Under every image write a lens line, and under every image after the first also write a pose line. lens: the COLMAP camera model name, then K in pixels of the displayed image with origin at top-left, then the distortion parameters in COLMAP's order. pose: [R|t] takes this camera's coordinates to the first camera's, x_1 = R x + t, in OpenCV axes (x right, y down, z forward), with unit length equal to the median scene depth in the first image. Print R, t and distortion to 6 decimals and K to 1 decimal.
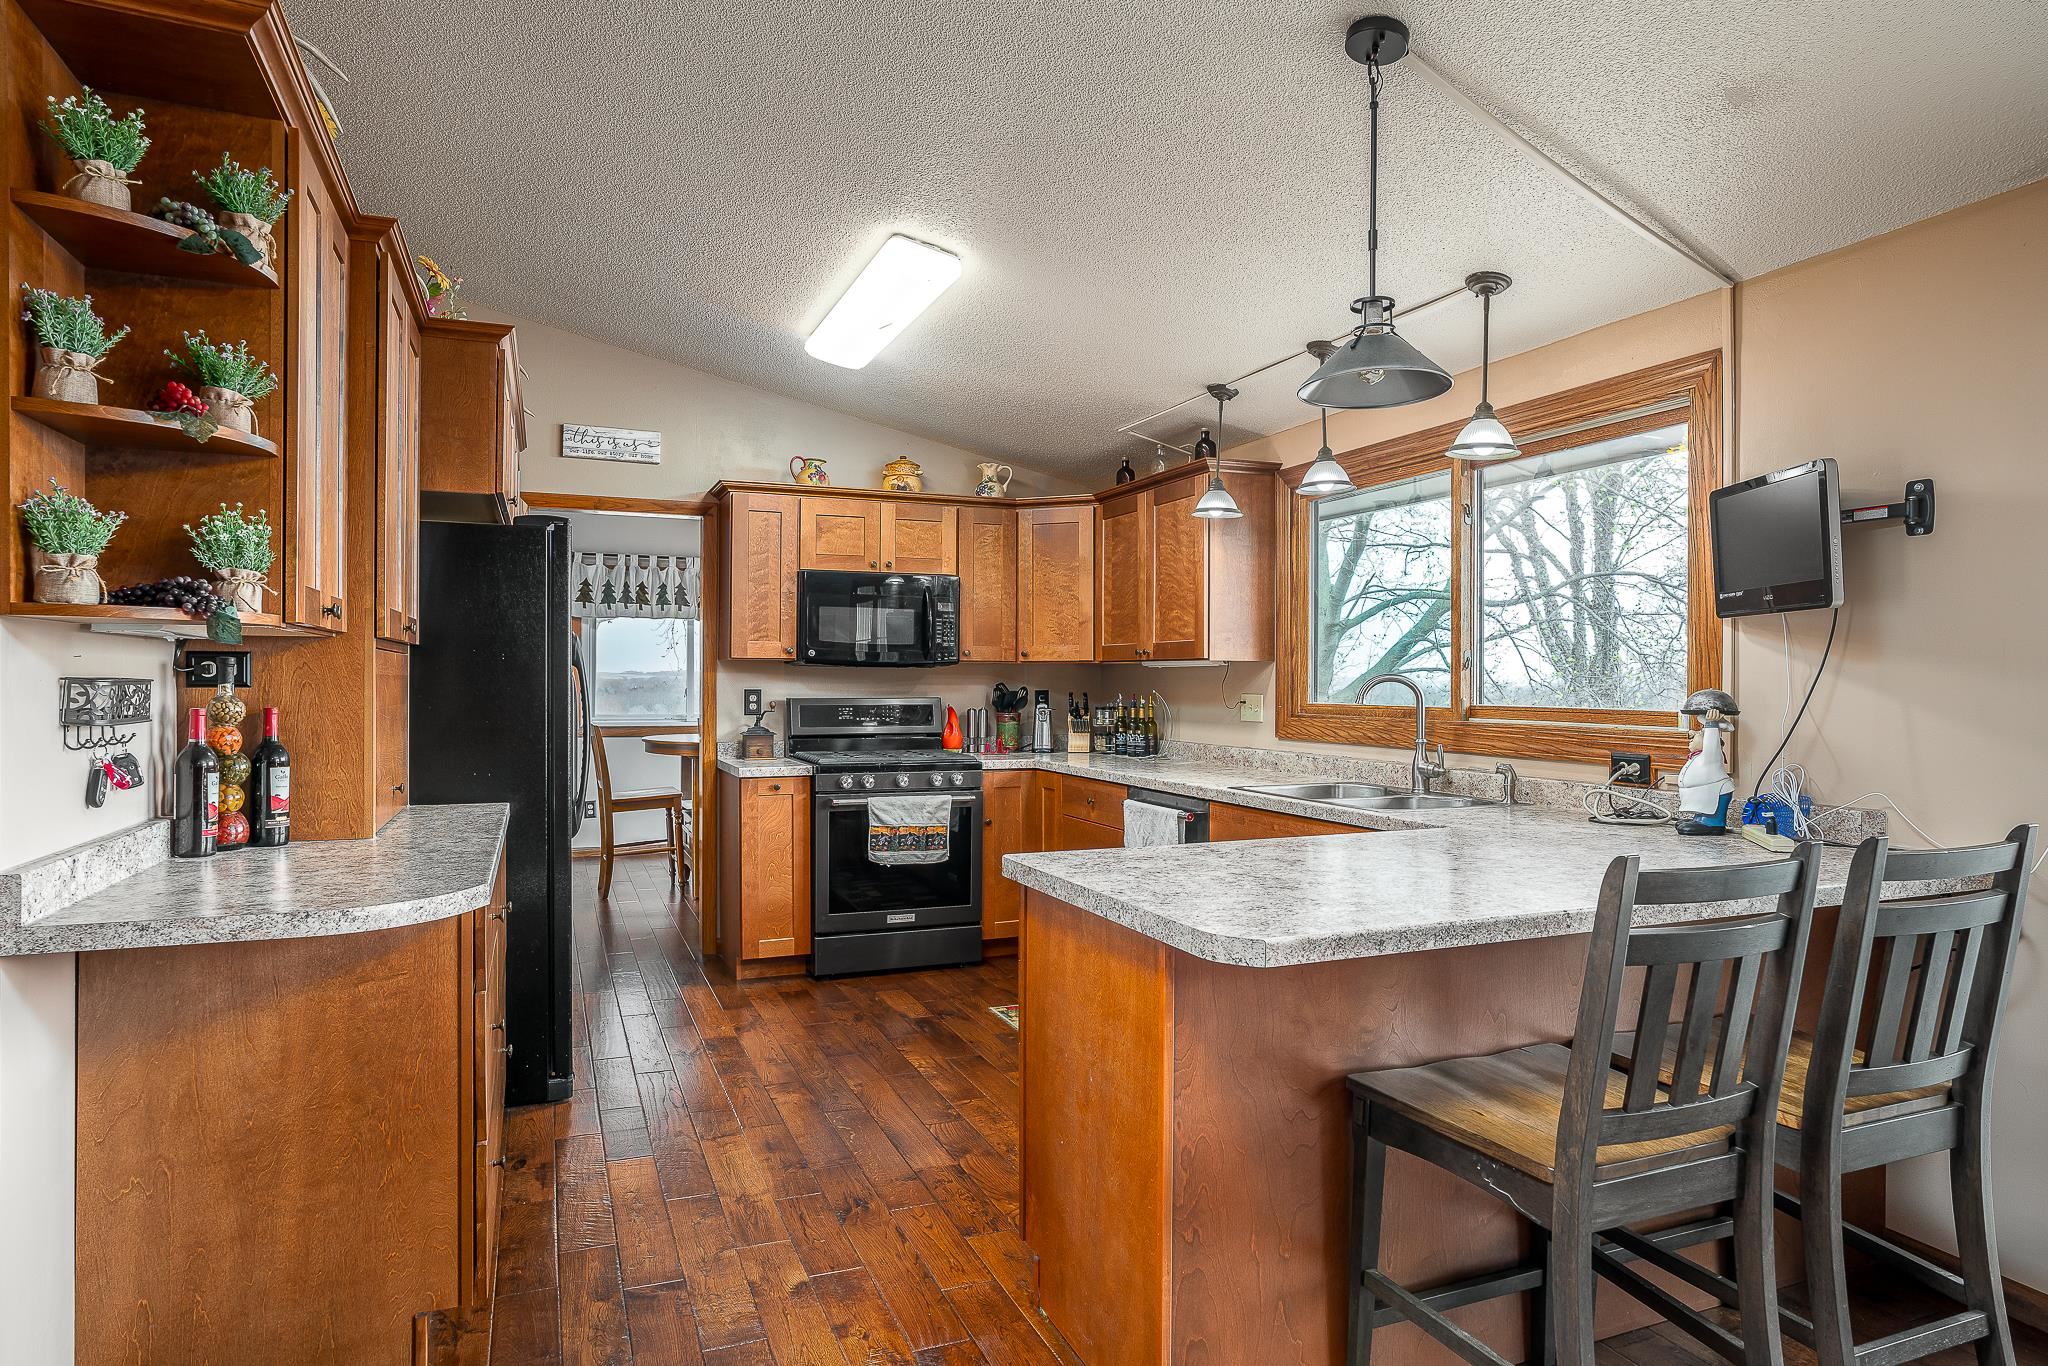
lens RADIAL K [[1201.5, 0, 1024.0], [0, 1201.5, 683.0], [0, 0, 1]] dist [0.000072, -0.000026]
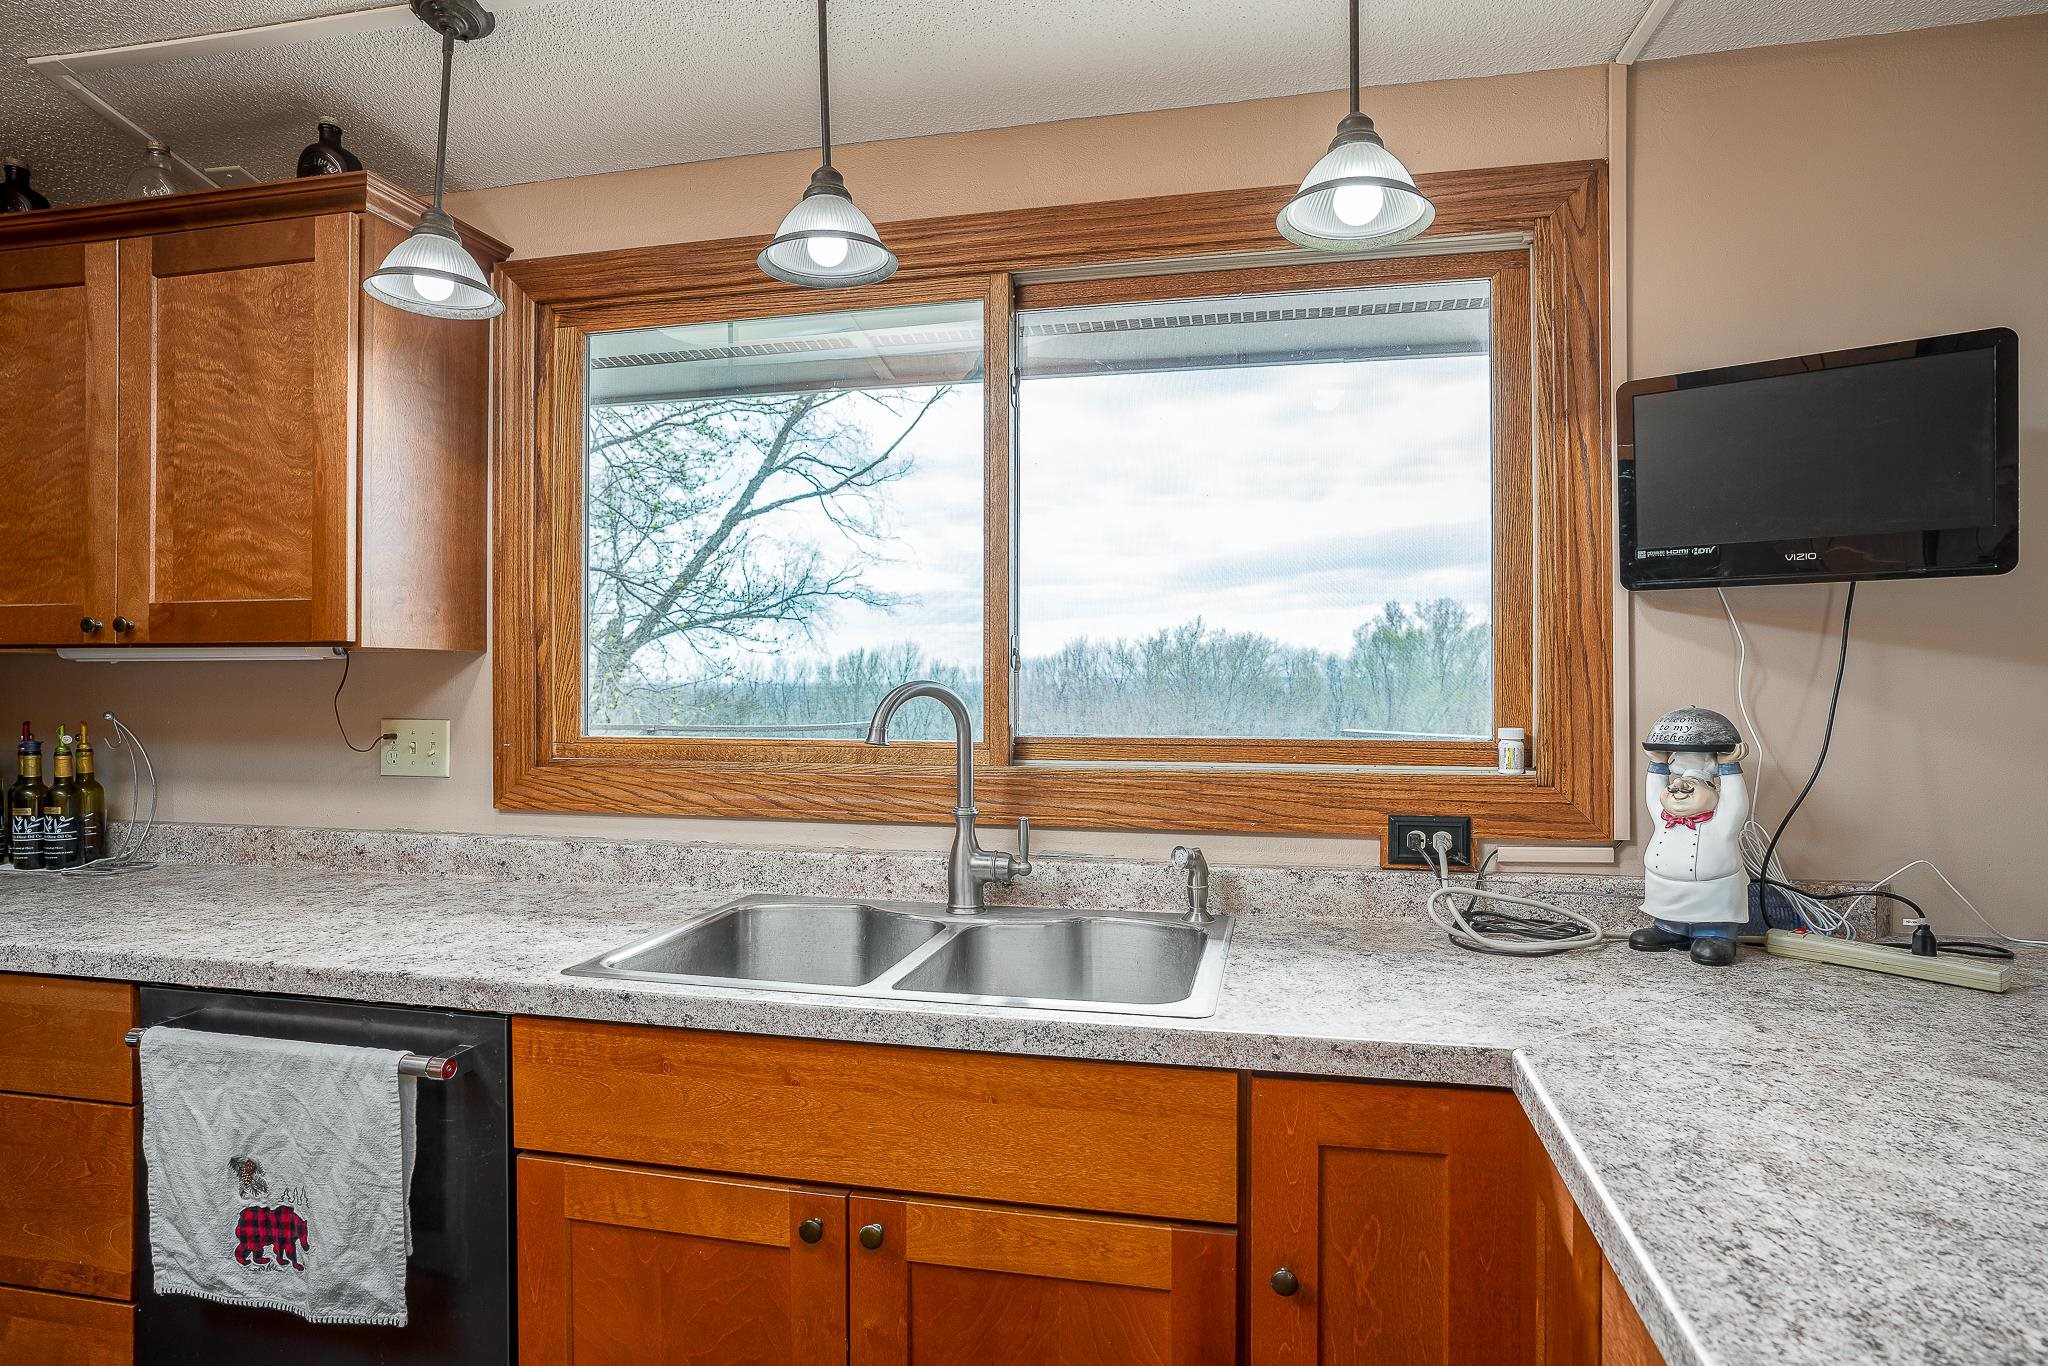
lens RADIAL K [[1102.6, 0, 1075.0], [0, 1102.6, 675.4], [0, 0, 1]] dist [-0.055321, 0.028591]
pose [[0.555734, 0.003378, 0.831354, -0.025681], [0.004295, 0.999967, -0.006934, -0.004373], [-0.831349, 0.007424, 0.555701, 0.557376]]
